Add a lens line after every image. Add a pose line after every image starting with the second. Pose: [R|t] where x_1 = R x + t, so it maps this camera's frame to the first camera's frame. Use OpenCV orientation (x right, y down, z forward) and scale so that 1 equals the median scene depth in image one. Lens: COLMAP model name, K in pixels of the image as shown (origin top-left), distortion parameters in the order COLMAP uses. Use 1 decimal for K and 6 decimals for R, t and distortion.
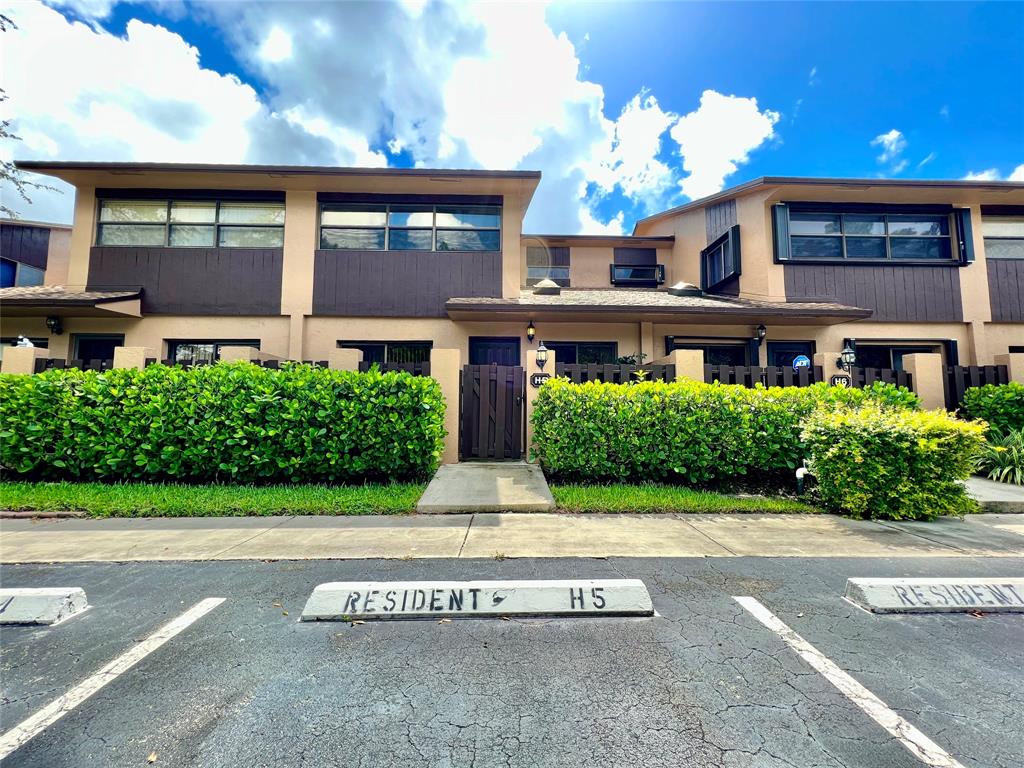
lens RADIAL K [[409.5, 0, 514.2], [0, 409.5, 384.0], [0, 0, 1]] dist [0.000340, -0.000435]
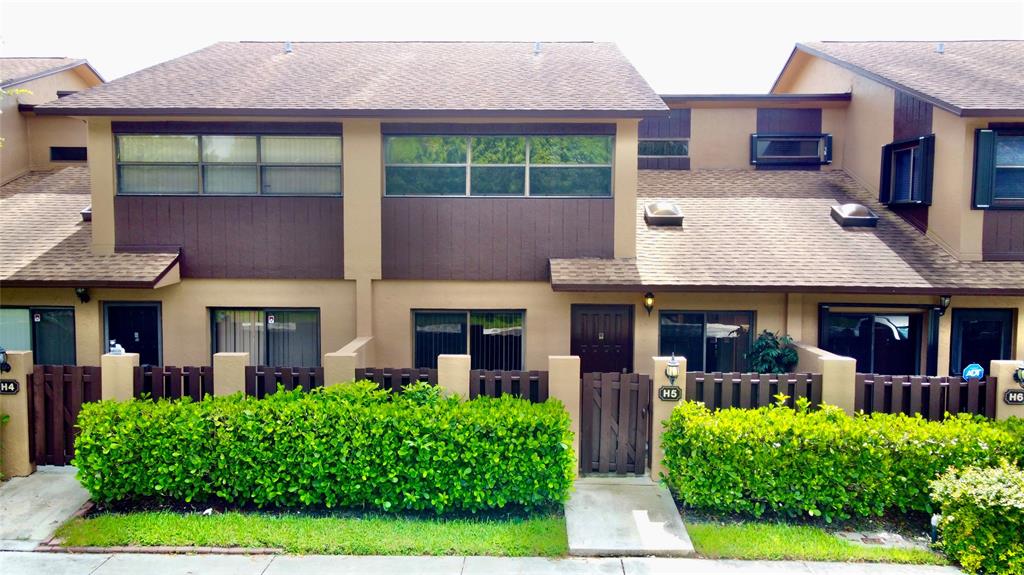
lens RADIAL K [[777.1, 0, 506.7], [0, 777.1, 288.9], [0, 0, 1]] dist [0.010924, 0.006759]
pose [[0.998633, 0.008142, -0.051632, -0.255572], [-0.000351, 0.988816, 0.149143, -0.605846], [0.052269, -0.148921, 0.987467, -0.840855]]
